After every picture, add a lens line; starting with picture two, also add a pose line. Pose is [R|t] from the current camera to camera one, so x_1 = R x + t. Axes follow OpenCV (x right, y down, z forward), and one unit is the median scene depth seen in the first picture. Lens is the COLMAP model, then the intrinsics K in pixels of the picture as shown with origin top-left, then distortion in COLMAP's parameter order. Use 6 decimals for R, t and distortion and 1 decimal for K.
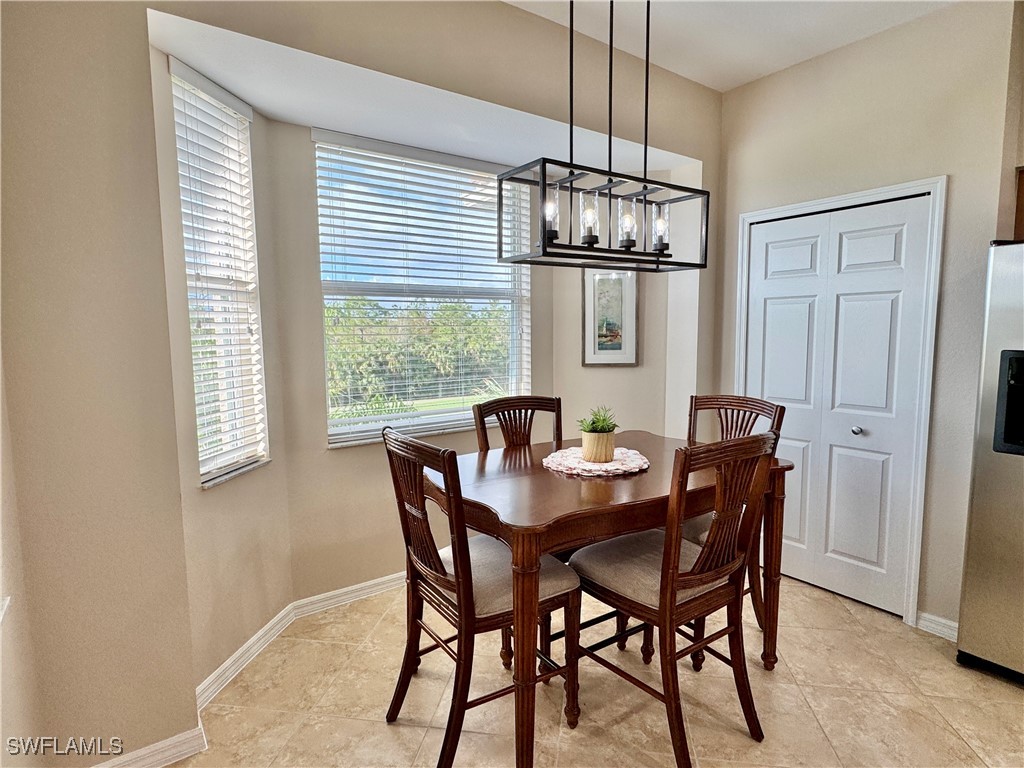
lens RADIAL K [[559.5, 0, 513.9], [0, 559.5, 388.3], [0, 0, 1]] dist [0.000305, 0.000586]
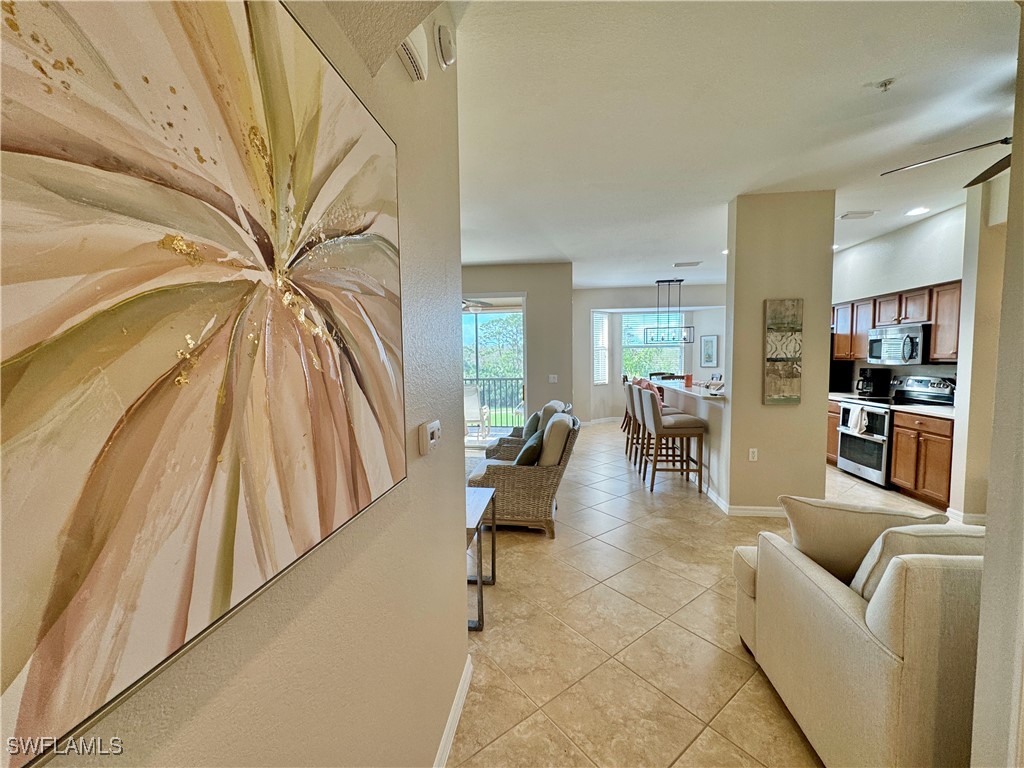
lens RADIAL K [[409.6, 0, 511.8], [0, 409.6, 385.6], [0, 0, 1]] dist [-0.001029, -0.000387]
pose [[0.726314, 0.047642, -0.685710, 1.426066], [-0.067126, 0.997743, -0.001779, 0.214827], [0.684077, 0.047321, 0.727873, -2.201323]]
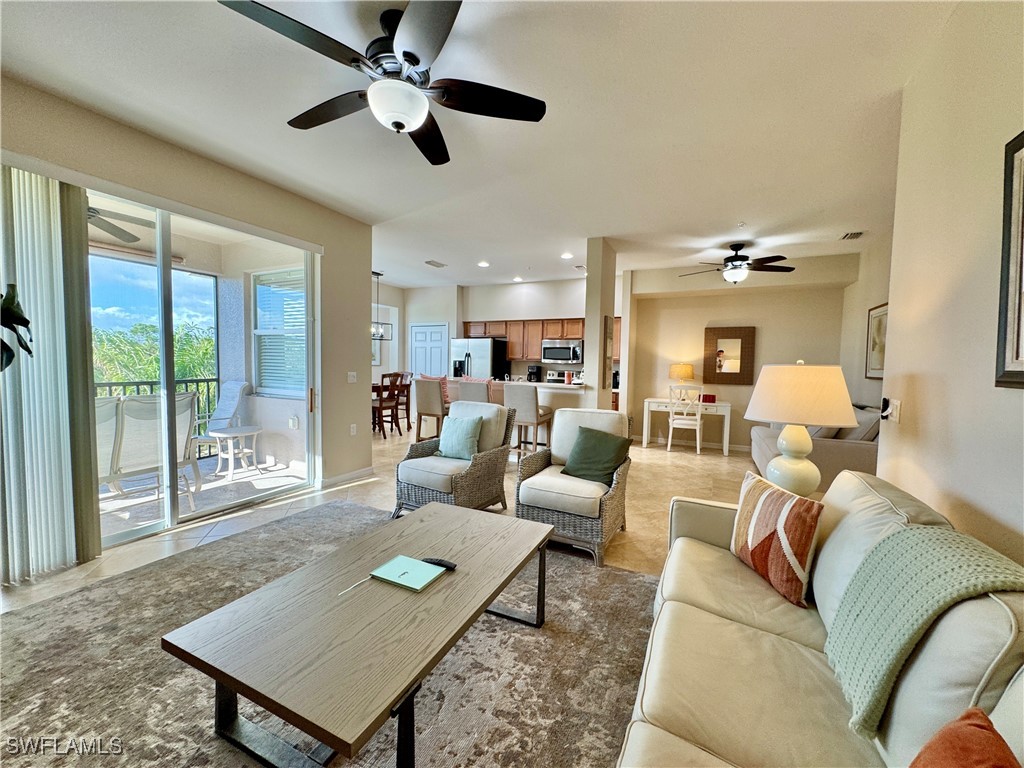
lens RADIAL K [[409.6, 0, 511.8], [0, 409.6, 385.6], [0, 0, 1]] dist [-0.001029, -0.000387]
pose [[0.887499, -0.000173, 0.460810, -0.293334], [0.021833, 0.998893, -0.041674, 0.279492], [-0.460292, 0.047047, 0.886520, -2.143425]]
